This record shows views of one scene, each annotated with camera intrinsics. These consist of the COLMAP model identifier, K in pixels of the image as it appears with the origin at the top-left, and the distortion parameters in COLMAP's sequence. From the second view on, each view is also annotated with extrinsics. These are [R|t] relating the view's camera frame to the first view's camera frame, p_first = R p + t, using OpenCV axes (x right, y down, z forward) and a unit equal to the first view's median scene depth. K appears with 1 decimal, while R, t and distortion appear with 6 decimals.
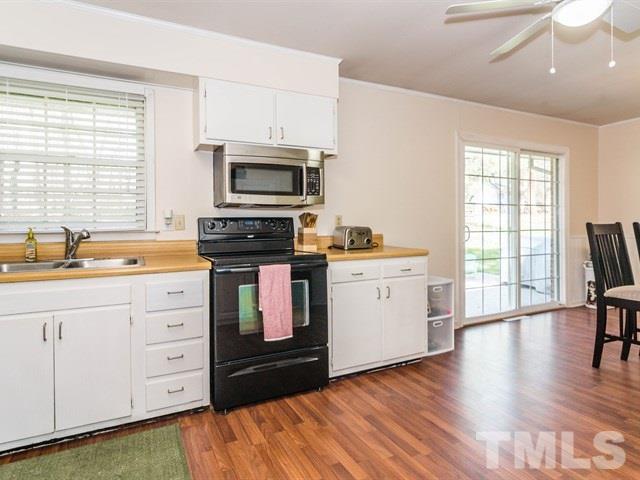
lens RADIAL K [[379.8, 0, 320.1], [0, 379.8, 222.8], [0, 0, 1]] dist [-0.003733, -0.001111]
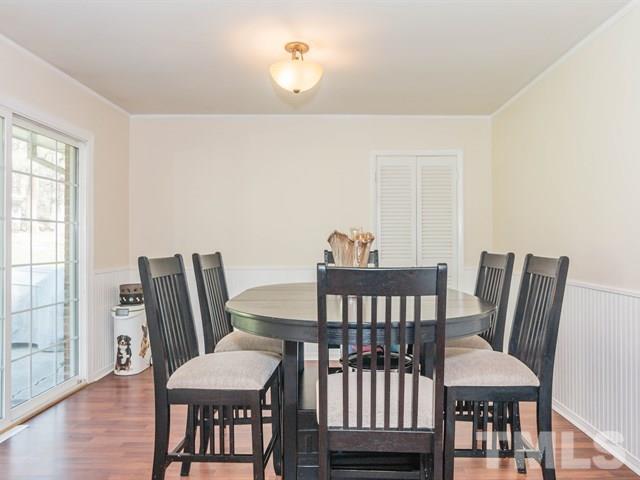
lens RADIAL K [[463.0, 0, 320.0], [0, 463.0, 240.0], [0, 0, 1]] dist [-0.001855, 0.003117]
pose [[0.484517, 0.009399, 0.874731, 0.155457], [-0.005221, 0.999956, -0.007853, -0.013087], [-0.874766, -0.000762, 0.484545, 0.280935]]
